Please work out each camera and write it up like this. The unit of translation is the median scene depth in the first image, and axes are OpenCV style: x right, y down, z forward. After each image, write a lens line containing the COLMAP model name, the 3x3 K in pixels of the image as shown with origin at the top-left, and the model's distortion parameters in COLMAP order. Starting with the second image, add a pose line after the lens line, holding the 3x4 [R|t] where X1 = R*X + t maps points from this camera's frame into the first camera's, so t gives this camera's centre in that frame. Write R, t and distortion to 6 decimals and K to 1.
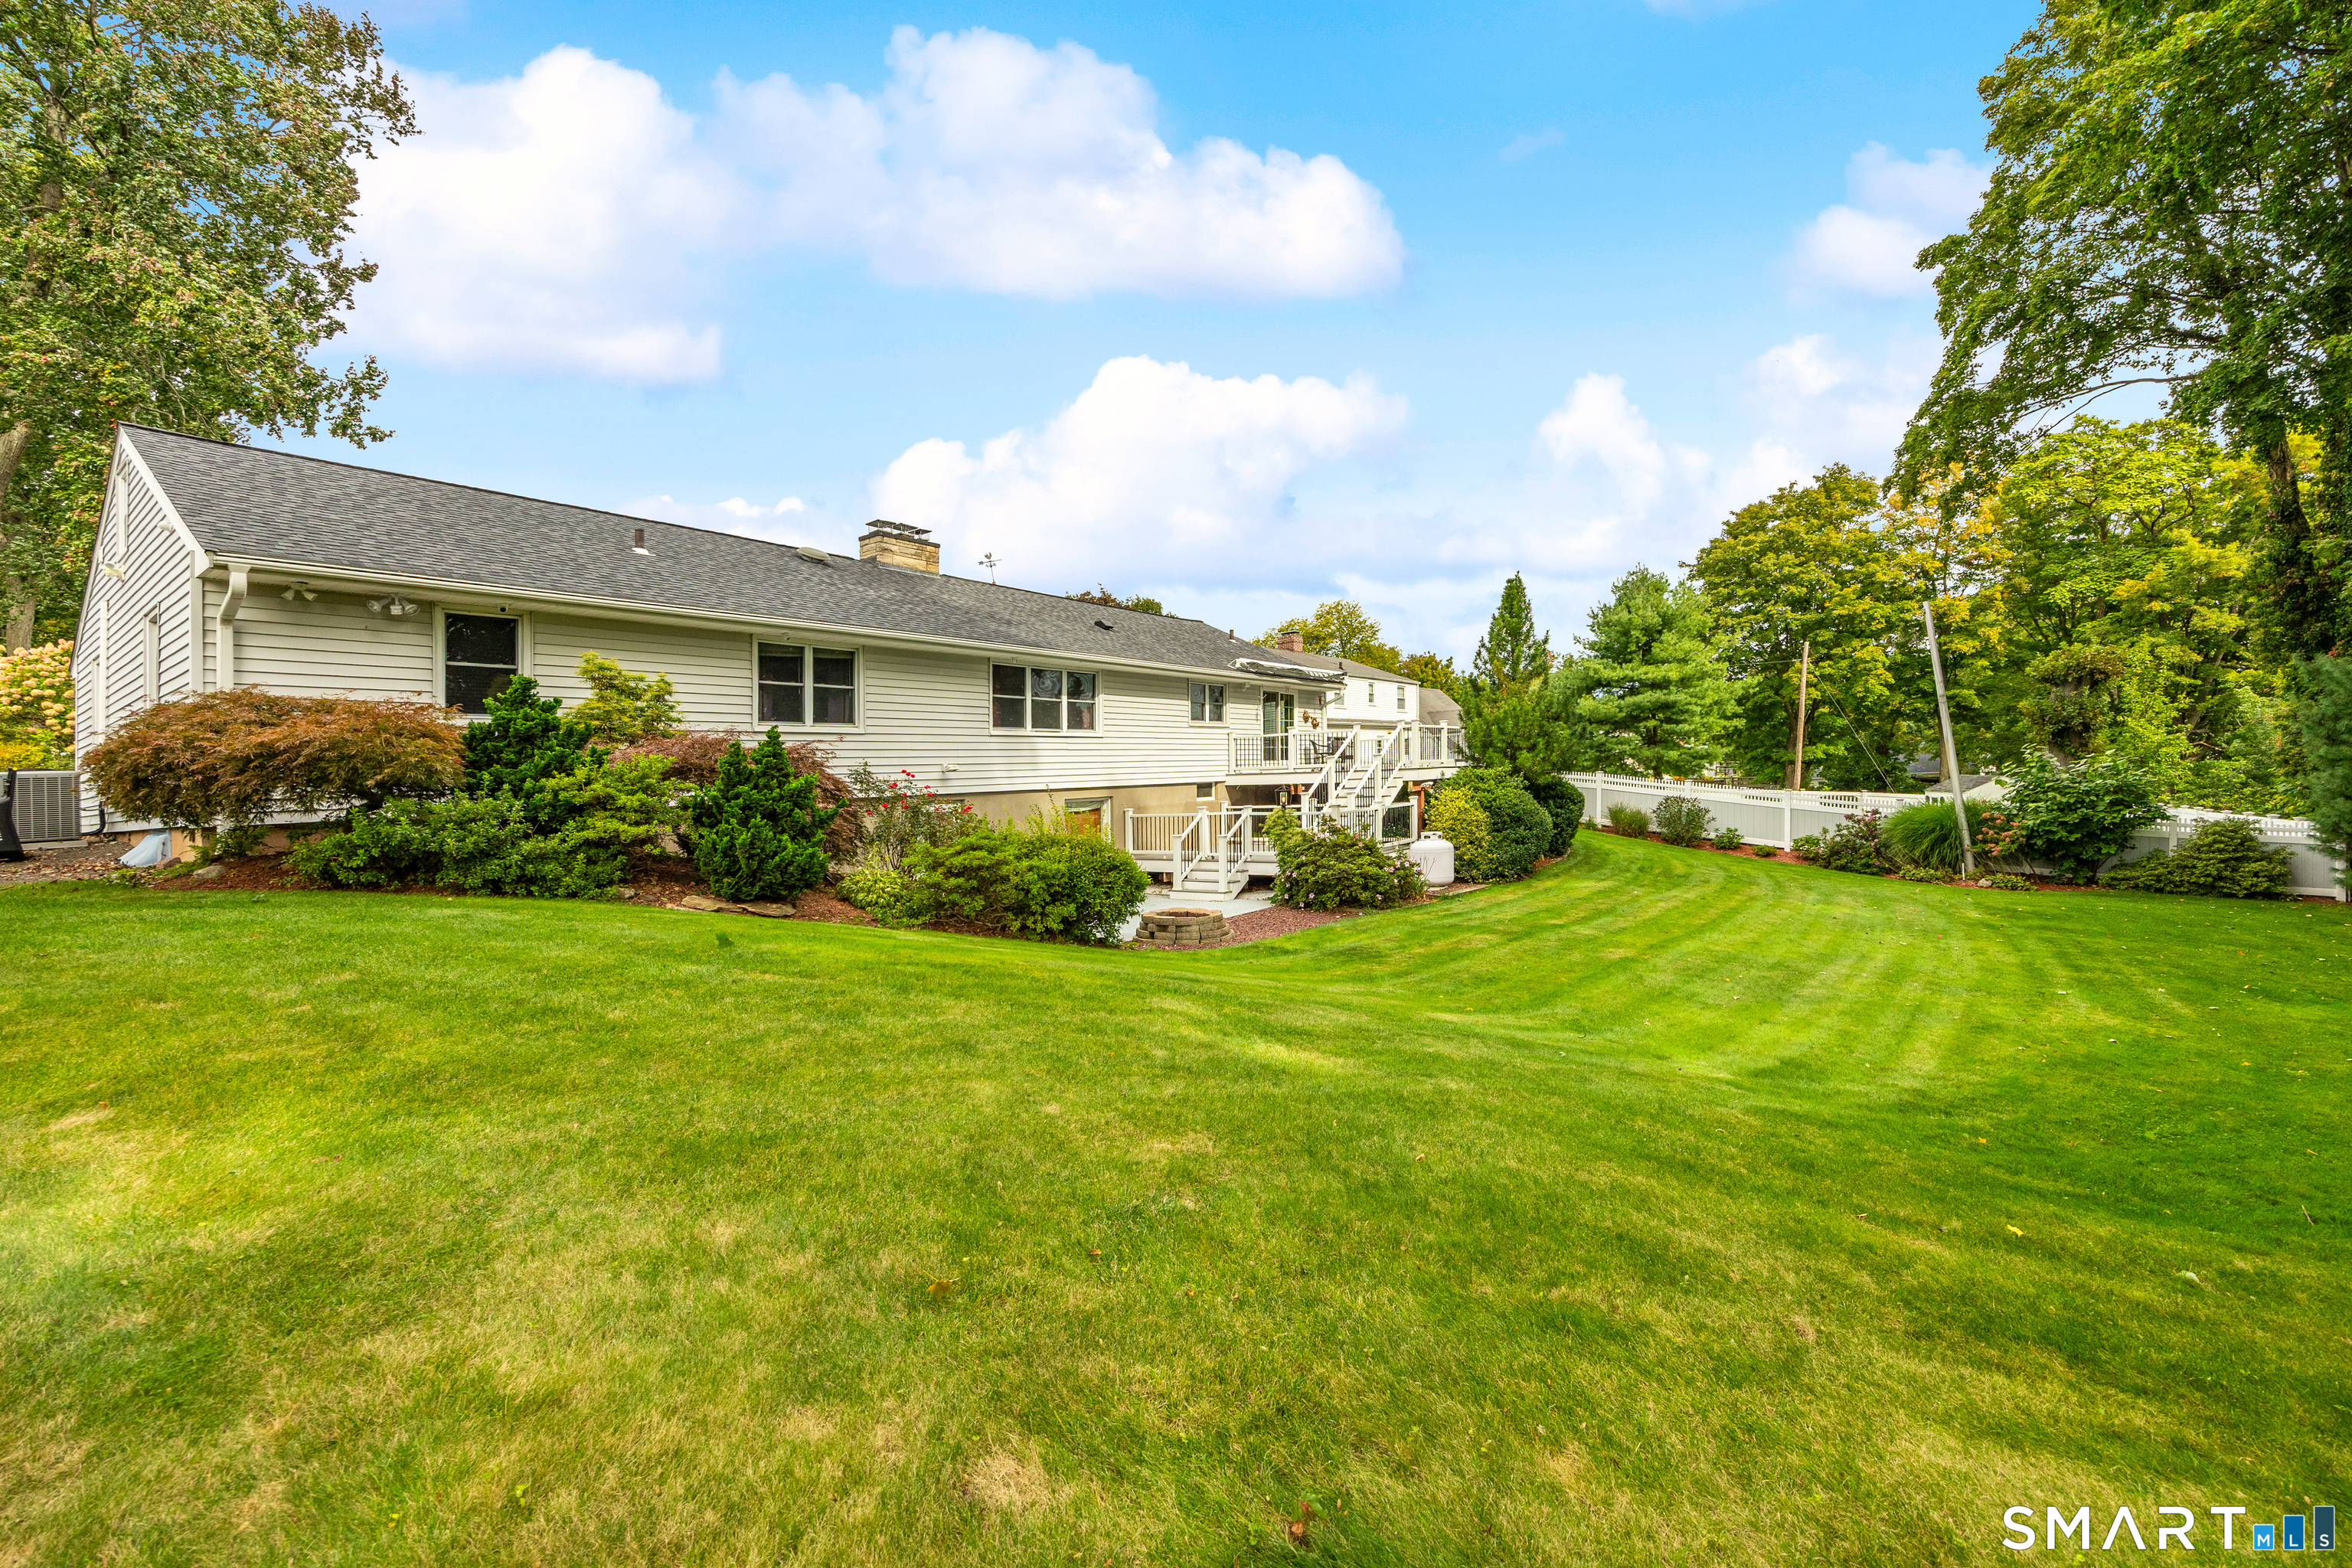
lens RADIAL K [[997.2, 0, 1176.0], [0, 997.2, 784.0], [0, 0, 1]] dist [0.000794, -0.000015]
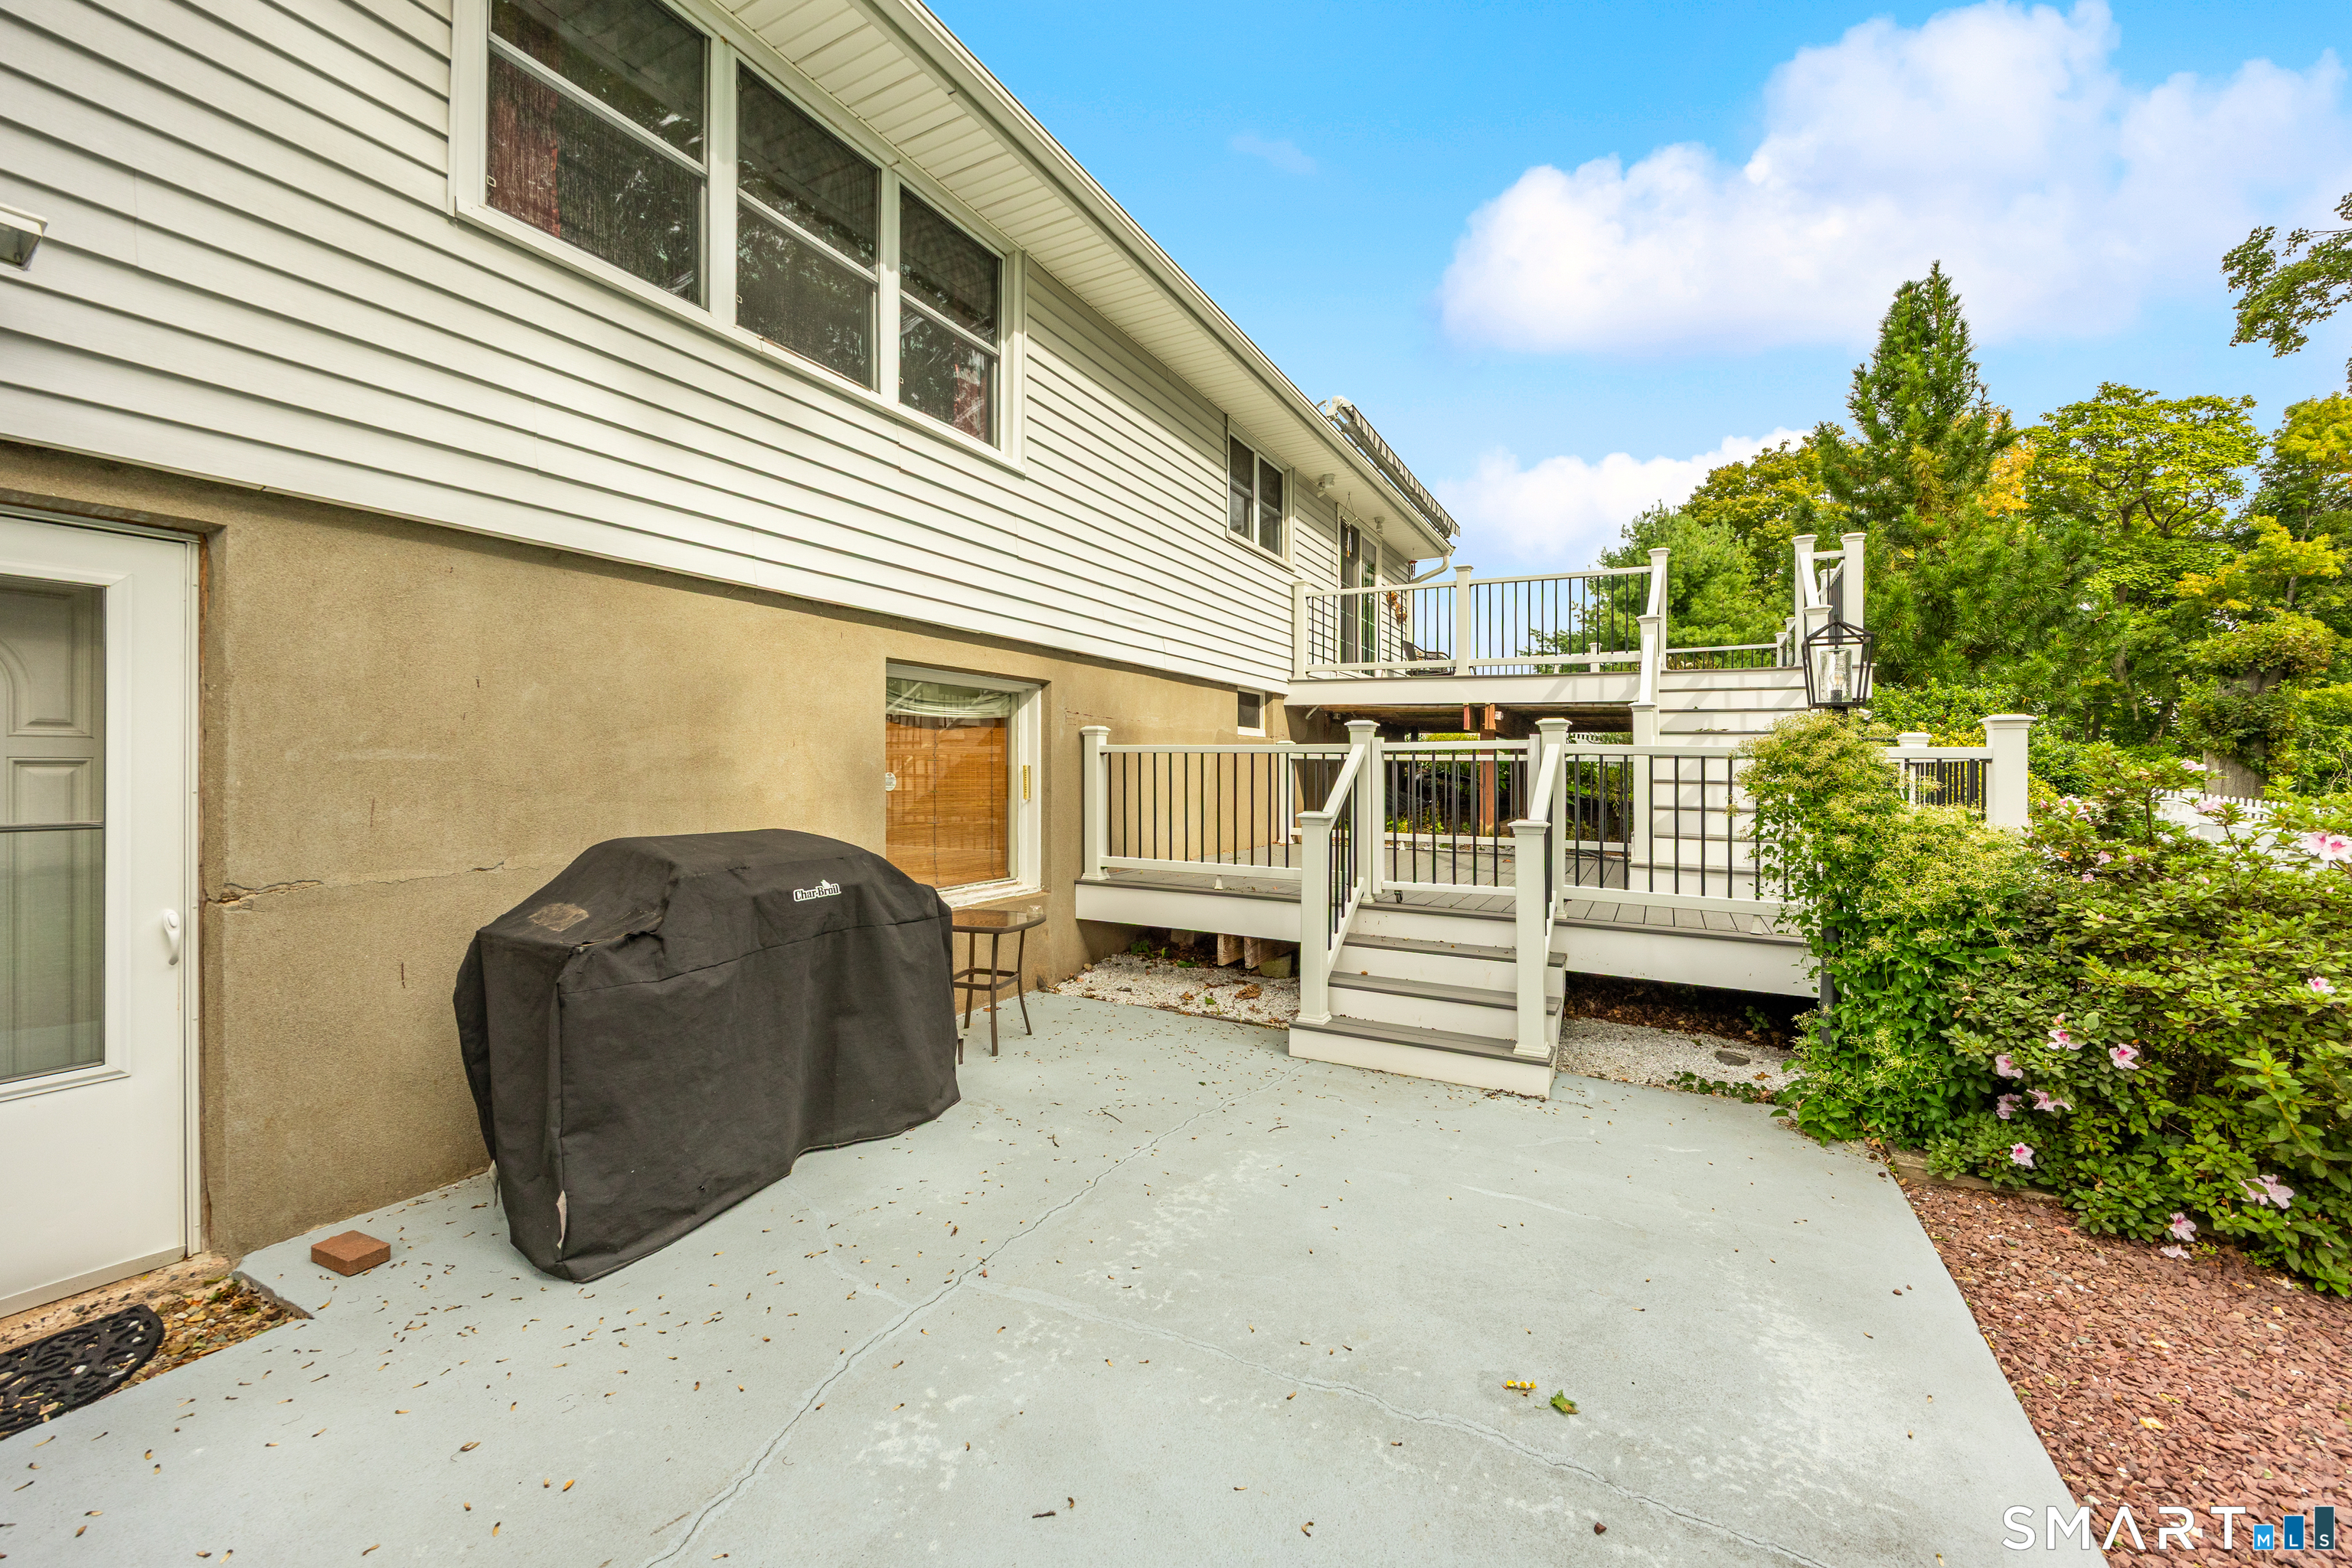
lens RADIAL K [[997.2, 0, 1176.0], [0, 997.2, 784.0], [0, 0, 1]] dist [0.000794, -0.000015]
pose [[0.986757, 0.033322, 0.158747, -0.069217], [-0.034181, 0.999412, 0.002680, 0.039726], [-0.158564, -0.008071, 0.987316, 0.669511]]
